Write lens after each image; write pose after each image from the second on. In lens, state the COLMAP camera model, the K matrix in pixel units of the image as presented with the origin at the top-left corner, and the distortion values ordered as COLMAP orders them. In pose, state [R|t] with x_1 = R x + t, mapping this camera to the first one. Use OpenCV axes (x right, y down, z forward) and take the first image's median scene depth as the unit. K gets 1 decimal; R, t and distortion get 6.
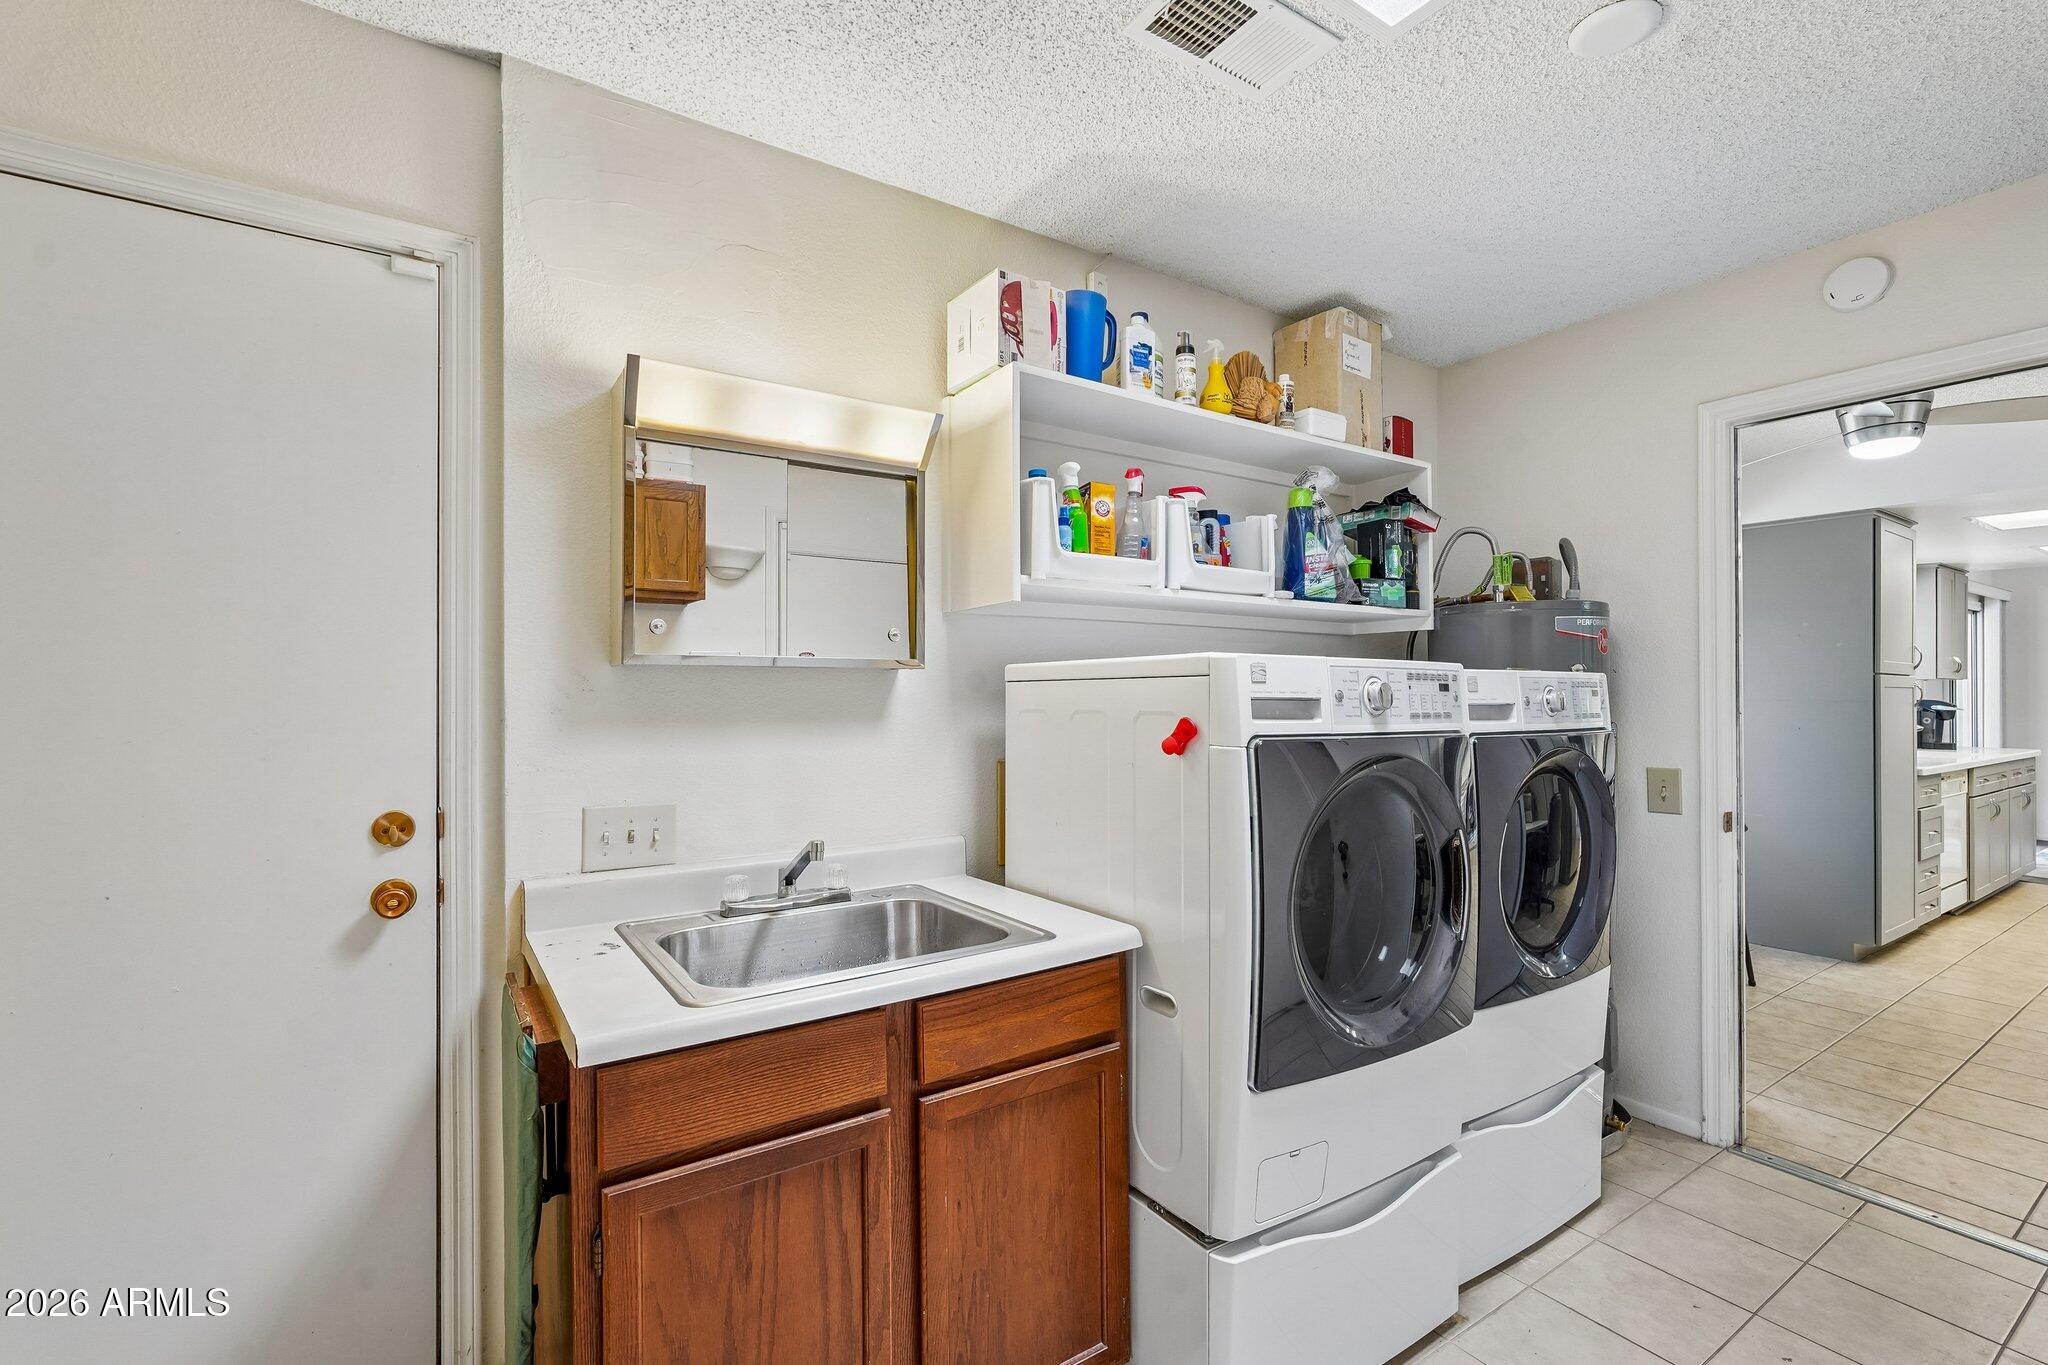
lens RADIAL K [[903.2, 0, 1010.2], [0, 903.2, 682.8], [0, 0, 1]] dist [-0.009582, 0.003504]
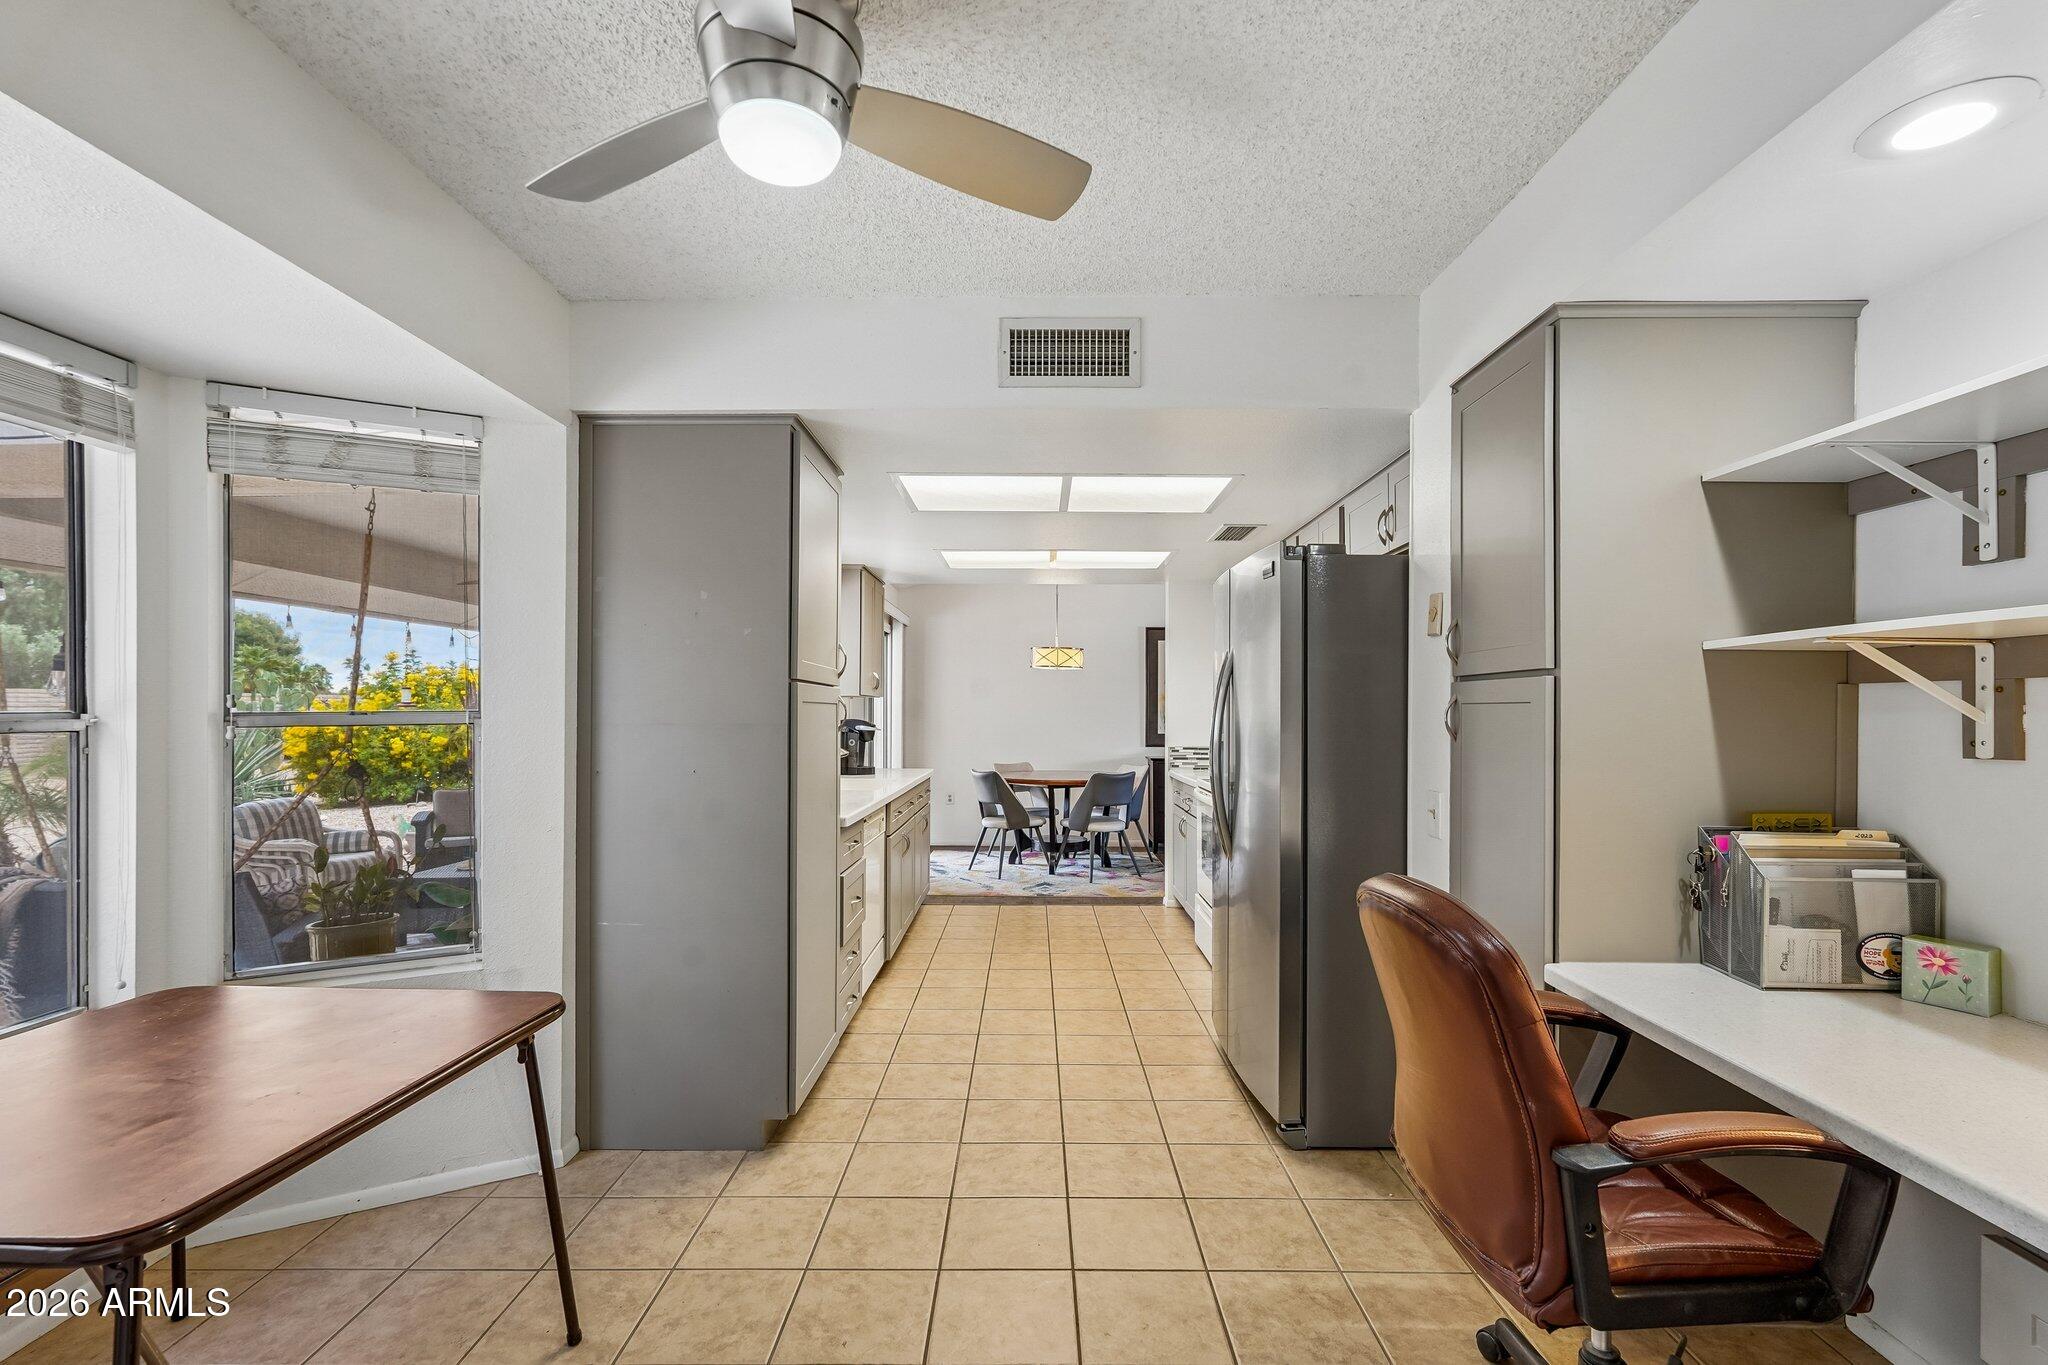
lens RADIAL K [[903.2, 0, 1021.0], [0, 903.2, 701.2], [0, 0, 1]] dist [-0.009582, 0.003504]
pose [[0.557454, 0.010060, 0.830147, 0.405543], [-0.008873, 0.999942, -0.006160, 0.005877], [-0.830161, -0.003932, 0.557510, 0.394697]]
